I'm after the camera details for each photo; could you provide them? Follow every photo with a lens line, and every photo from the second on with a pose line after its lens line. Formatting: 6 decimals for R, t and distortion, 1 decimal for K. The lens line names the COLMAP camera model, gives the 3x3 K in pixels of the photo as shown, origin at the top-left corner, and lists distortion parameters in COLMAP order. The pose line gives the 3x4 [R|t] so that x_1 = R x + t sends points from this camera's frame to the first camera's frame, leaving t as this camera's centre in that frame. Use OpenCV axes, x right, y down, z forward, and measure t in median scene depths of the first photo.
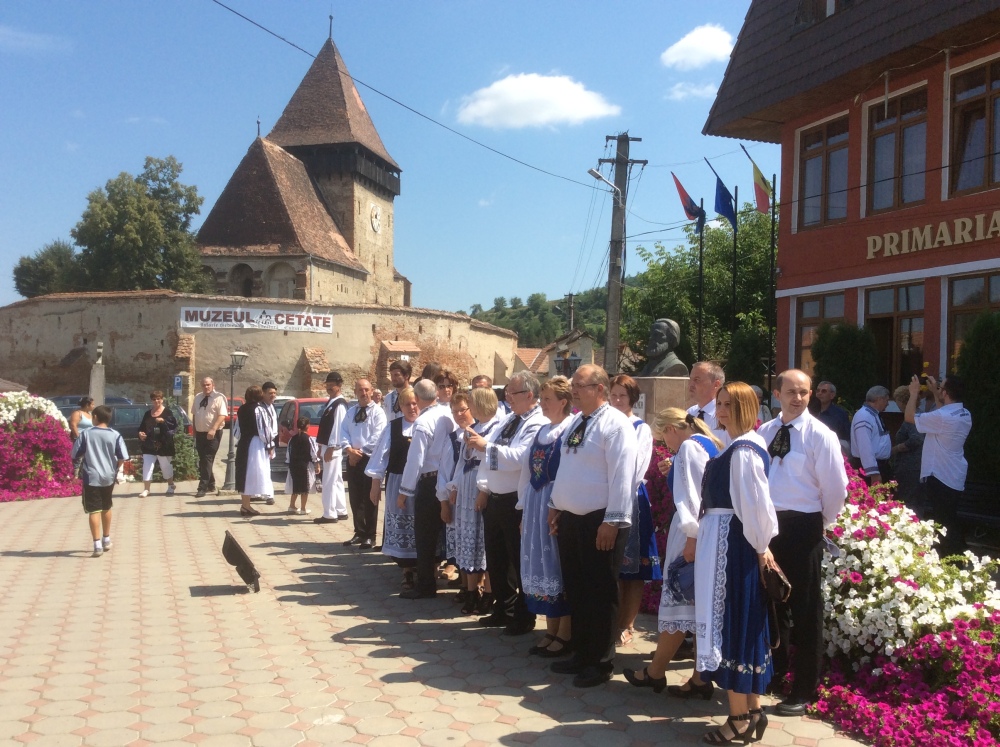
lens RADIAL K [[907.8, 0, 516.0], [0, 907.8, 386.8], [0, 0, 1]] dist [0.098038, -0.197274]
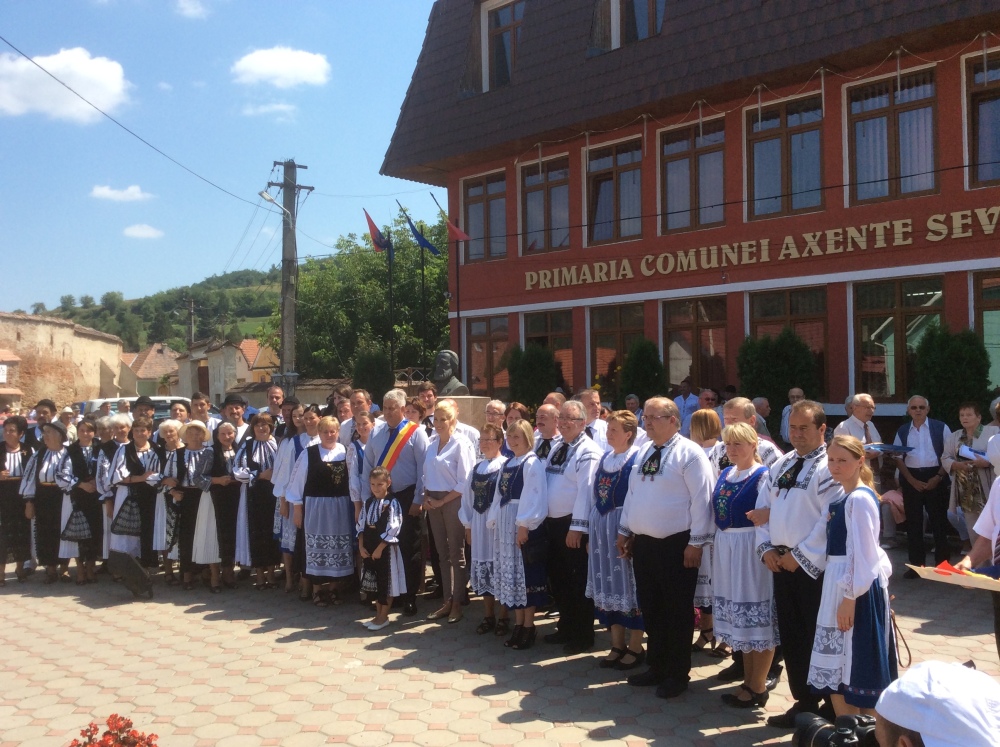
lens RADIAL K [[904.3, 0, 500.0], [0, 904.3, 373.5], [0, 0, 1]] dist [0.102392, -0.212537]
pose [[0.910494, -0.019159, 0.413078, -0.105365], [0.025881, 0.999608, -0.010682, -0.009441], [-0.412712, 0.020416, 0.910633, -0.065560]]
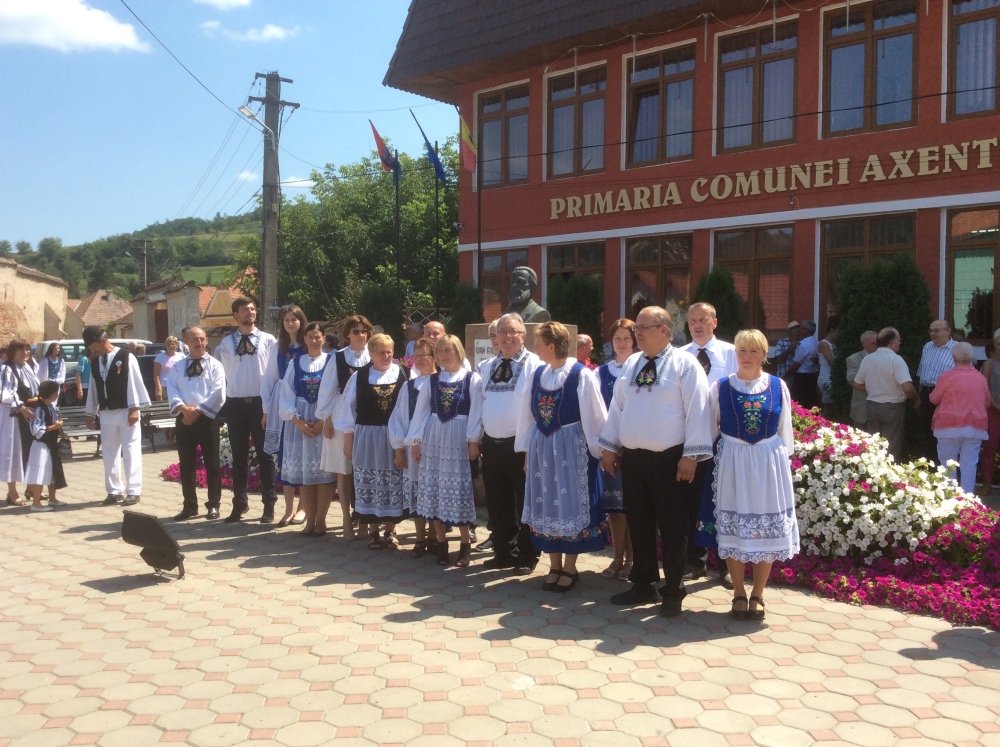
lens RADIAL K [[904.3, 0, 500.0], [0, 904.3, 373.5], [0, 0, 1]] dist [0.102392, -0.212537]
pose [[0.886457, -0.029692, 0.461858, -0.122217], [0.012933, 0.999139, 0.039410, 0.001953], [-0.462631, -0.028962, 0.886078, 0.036616]]
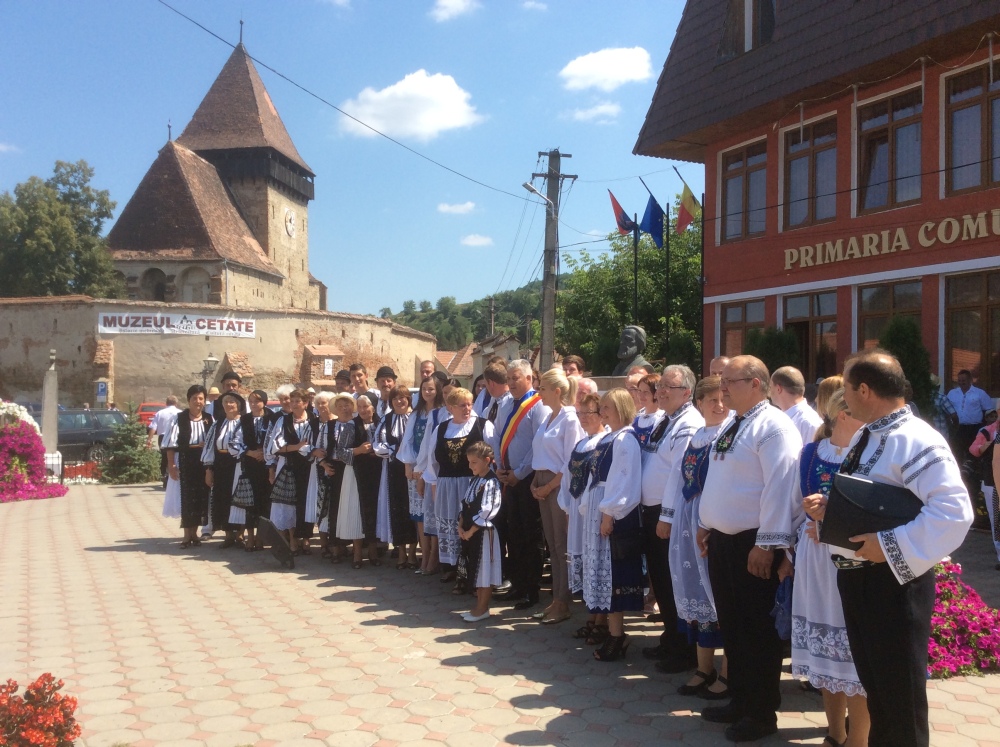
lens RADIAL K [[904.6, 0, 506.1], [0, 904.6, 372.0], [0, 0, 1]] dist [0.134148, -0.290787]
pose [[0.995897, -0.009551, 0.089984, -0.036684], [0.011317, 0.999753, -0.019133, 0.001457], [-0.089779, 0.020073, 0.995759, -0.046800]]
